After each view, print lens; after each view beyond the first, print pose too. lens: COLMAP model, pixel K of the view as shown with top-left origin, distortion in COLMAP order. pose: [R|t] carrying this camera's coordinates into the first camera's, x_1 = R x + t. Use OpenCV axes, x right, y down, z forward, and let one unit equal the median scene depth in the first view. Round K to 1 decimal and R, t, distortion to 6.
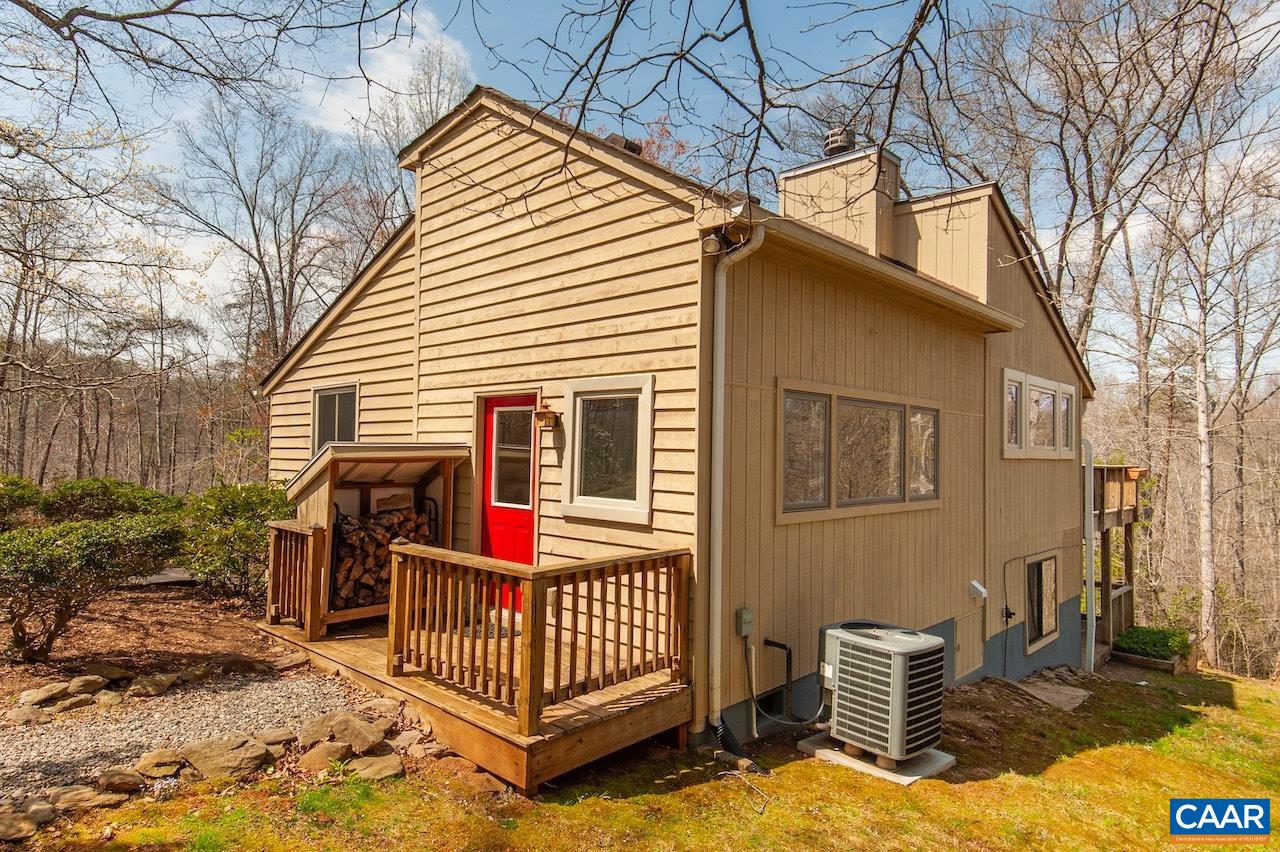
lens RADIAL K [[752.1, 0, 630.0], [0, 752.1, 434.5], [0, 0, 1]] dist [0.004142, 0.000131]
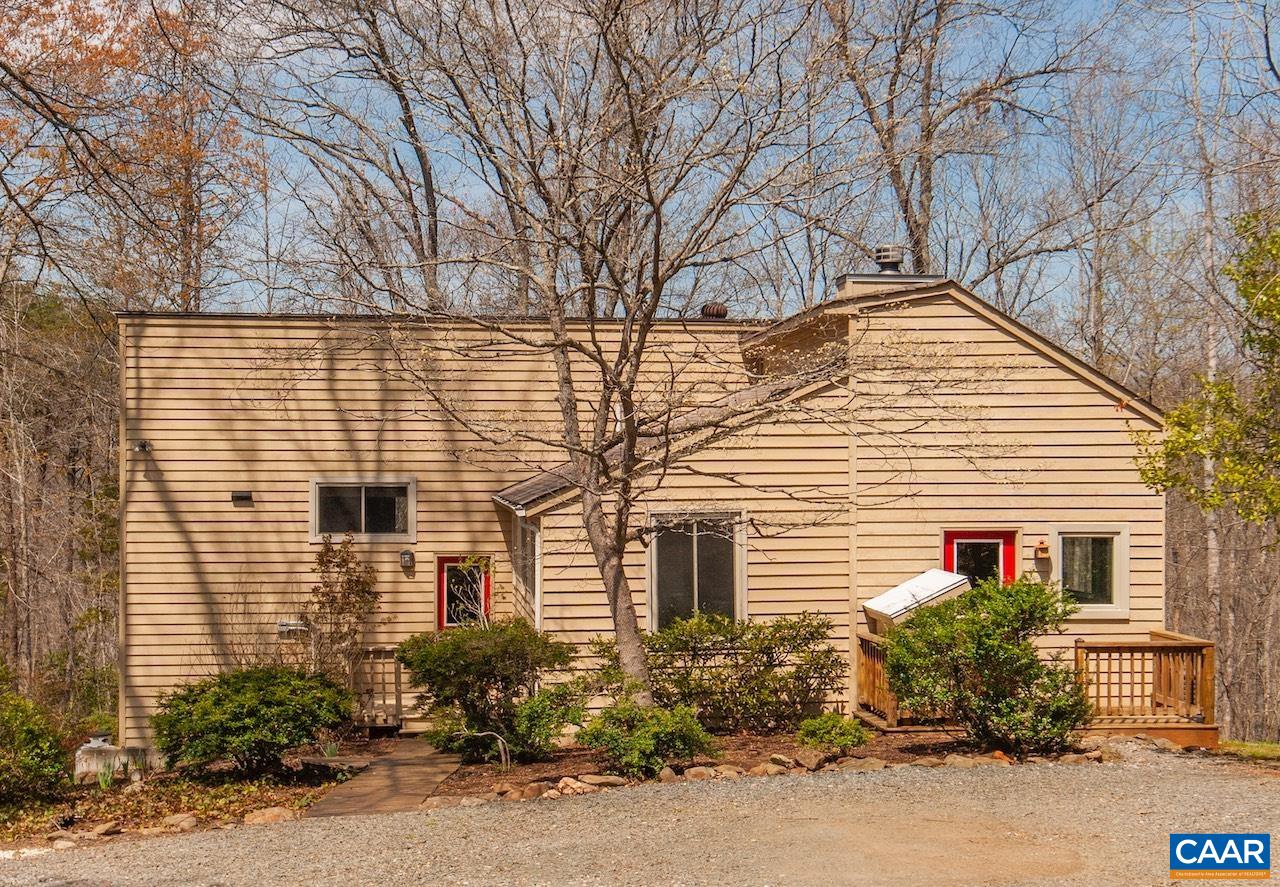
lens RADIAL K [[1772.8, 0, 631.1], [0, 1772.8, 467.0], [0, 0, 1]] dist [0.085201, 0.000000]
pose [[0.643308, -0.006076, 0.765584, -3.088208], [-0.006013, 0.999898, 0.012988, -0.211922], [-0.765584, -0.012959, 0.643205, -0.535848]]
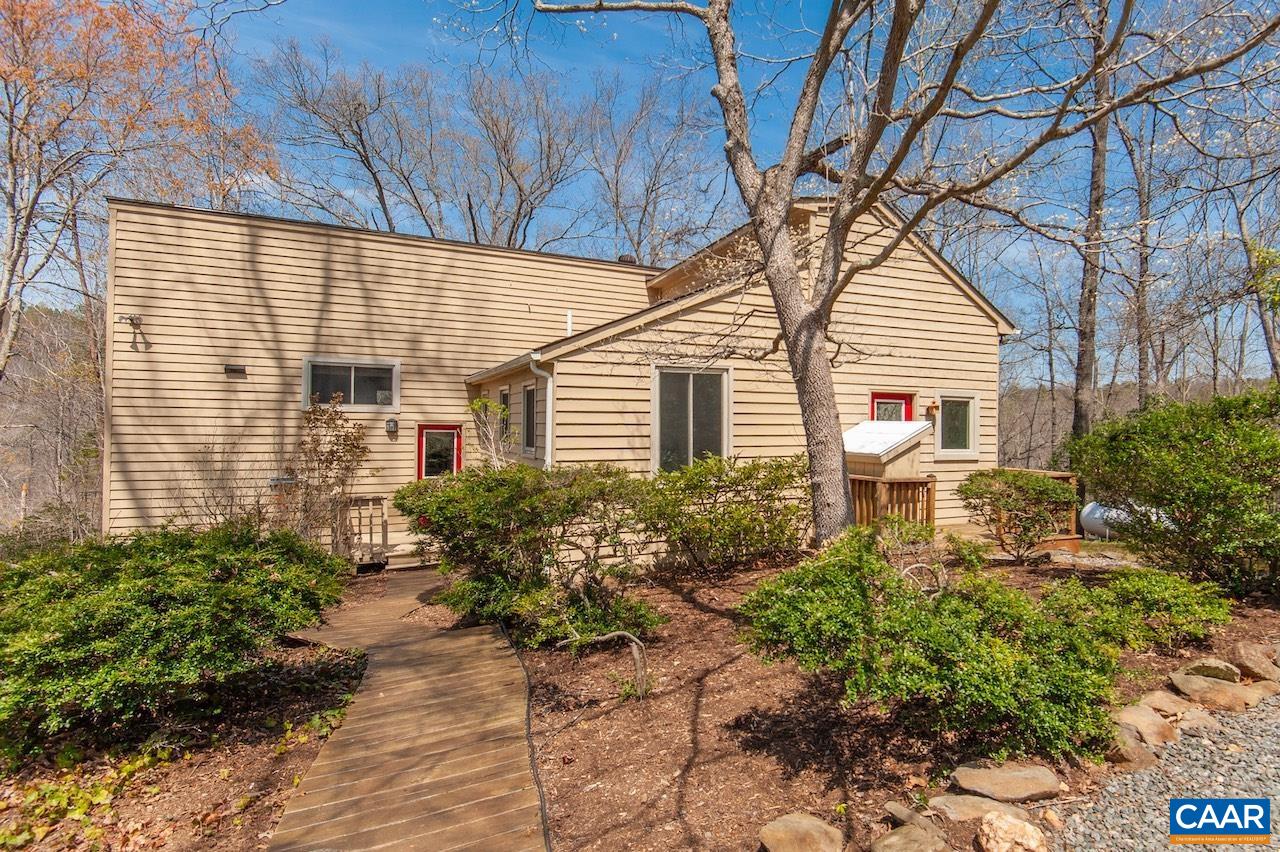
lens RADIAL K [[684.2, 0, 733.0], [0, 684.2, 429.4], [0, 0, 1]] dist [-0.004723, -0.000357]
pose [[0.326597, -0.010042, 0.945110, -1.844670], [-0.021142, 0.999616, 0.017927, 0.009857], [-0.944927, -0.025837, 0.326259, 0.900380]]
